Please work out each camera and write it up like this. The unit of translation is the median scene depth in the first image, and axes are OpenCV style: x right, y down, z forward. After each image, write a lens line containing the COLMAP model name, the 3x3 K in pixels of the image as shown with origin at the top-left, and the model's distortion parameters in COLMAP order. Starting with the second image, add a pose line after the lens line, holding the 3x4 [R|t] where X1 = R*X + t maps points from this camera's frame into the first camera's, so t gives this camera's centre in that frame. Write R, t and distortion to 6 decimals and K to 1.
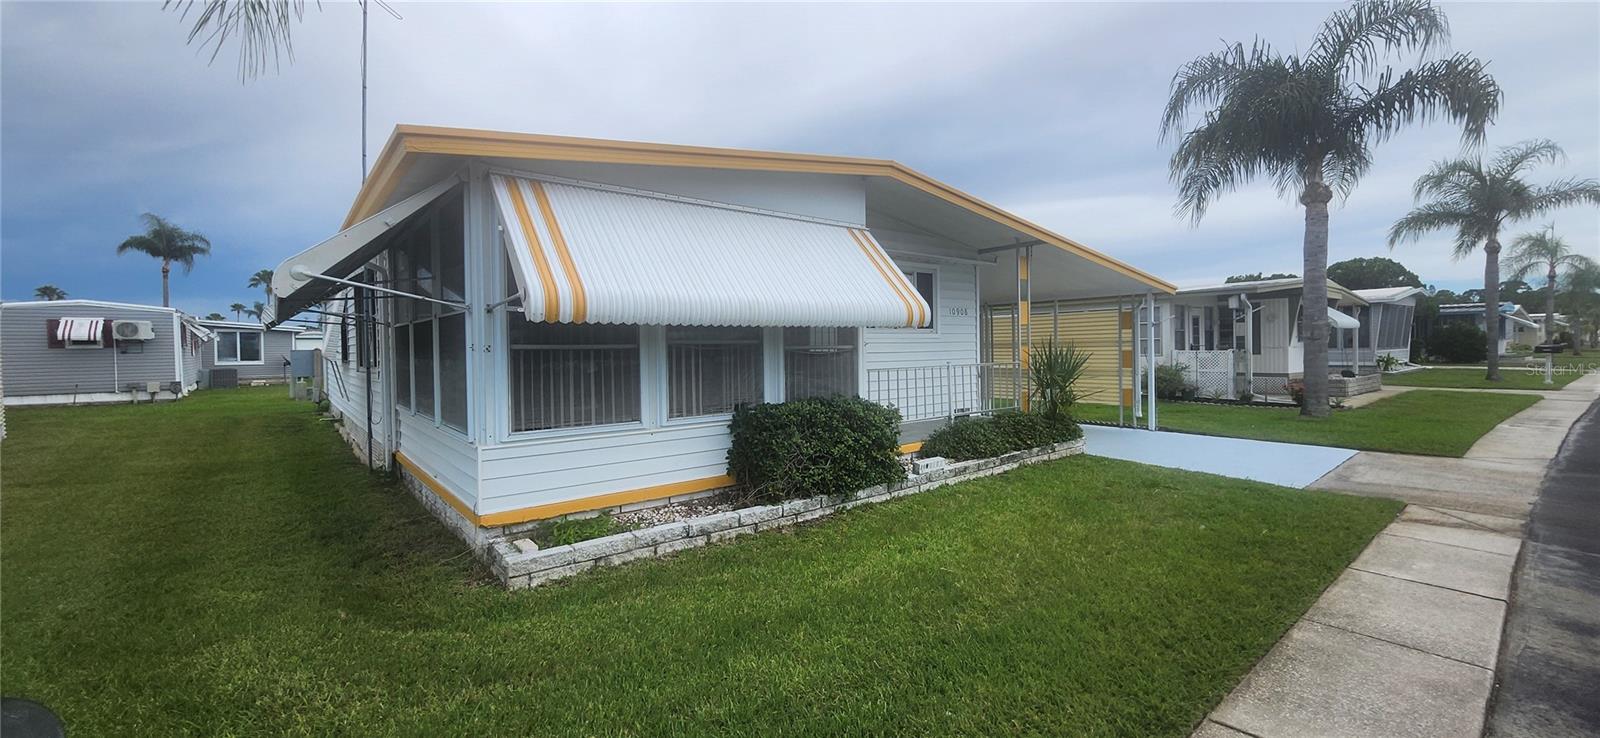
lens RADIAL K [[632.6, 0, 908.8], [0, 632.6, 359.6], [0, 0, 1]] dist [0.001836, 0.000034]
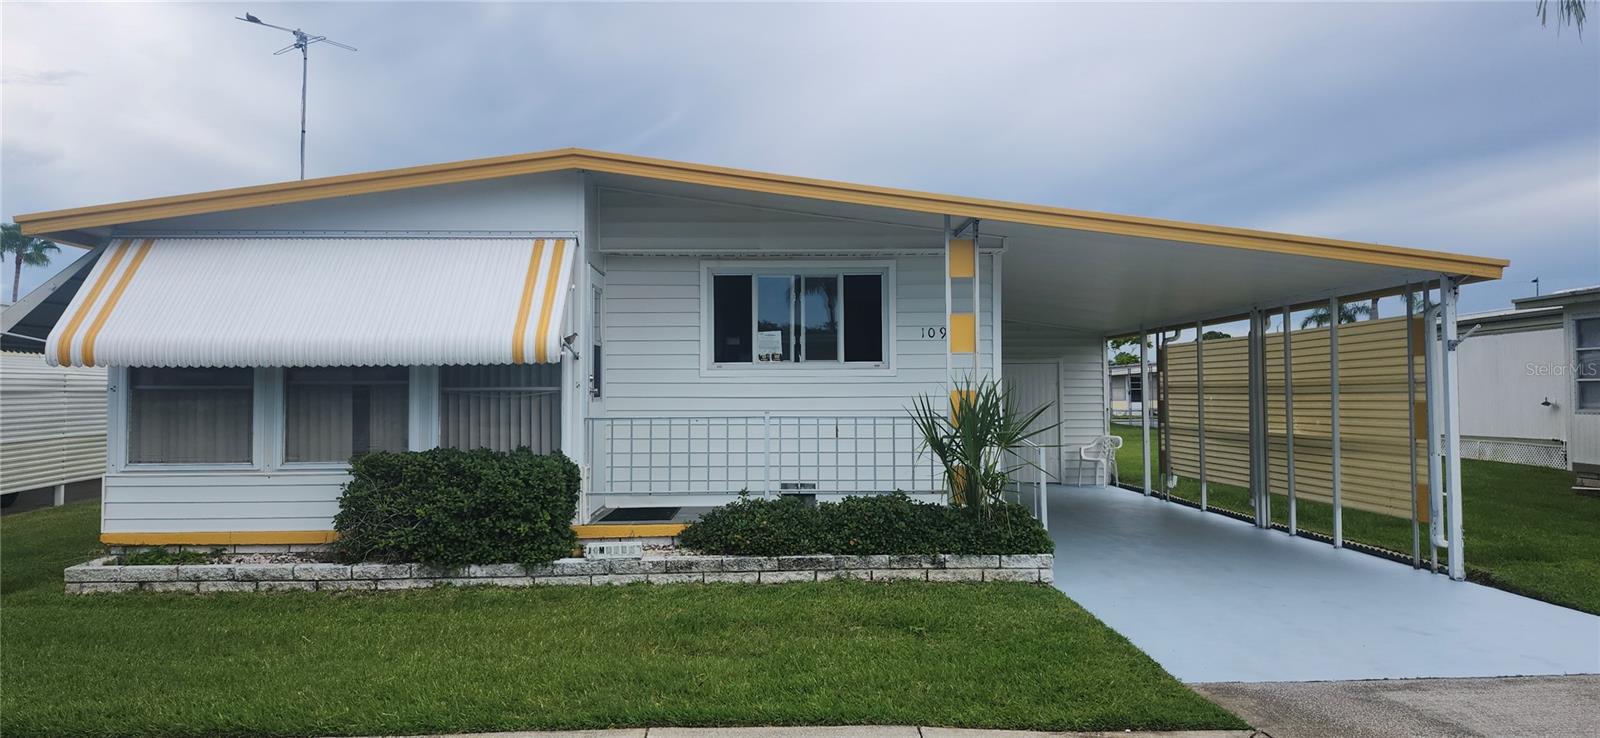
lens RADIAL K [[1110.4, 0, 785.1], [0, 1110.4, 356.7], [0, 0, 1]] dist [0.114728, -0.165235]
pose [[0.770061, -0.014050, -0.637816, 1.174600], [-0.018281, 0.998861, -0.044075, -0.004810], [0.637708, 0.045600, 0.768927, 0.142056]]
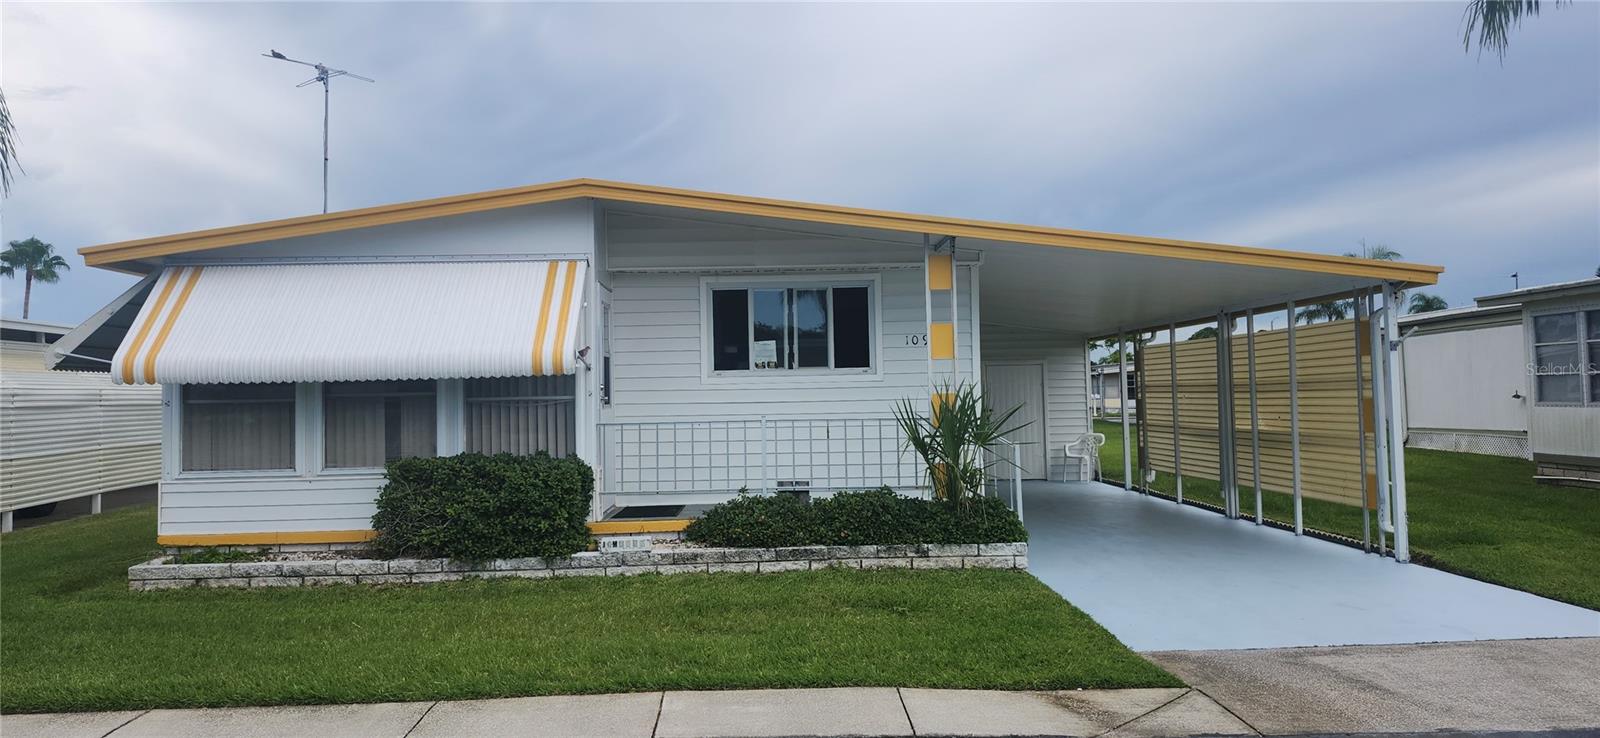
lens RADIAL K [[1110.4, 0, 785.1], [0, 1110.4, 356.7], [0, 0, 1]] dist [0.114728, -0.165235]
pose [[0.771712, -0.025949, -0.635442, 1.272158], [-0.004193, 0.998938, -0.045884, -0.008720], [0.635958, 0.038074, 0.770784, 0.030227]]
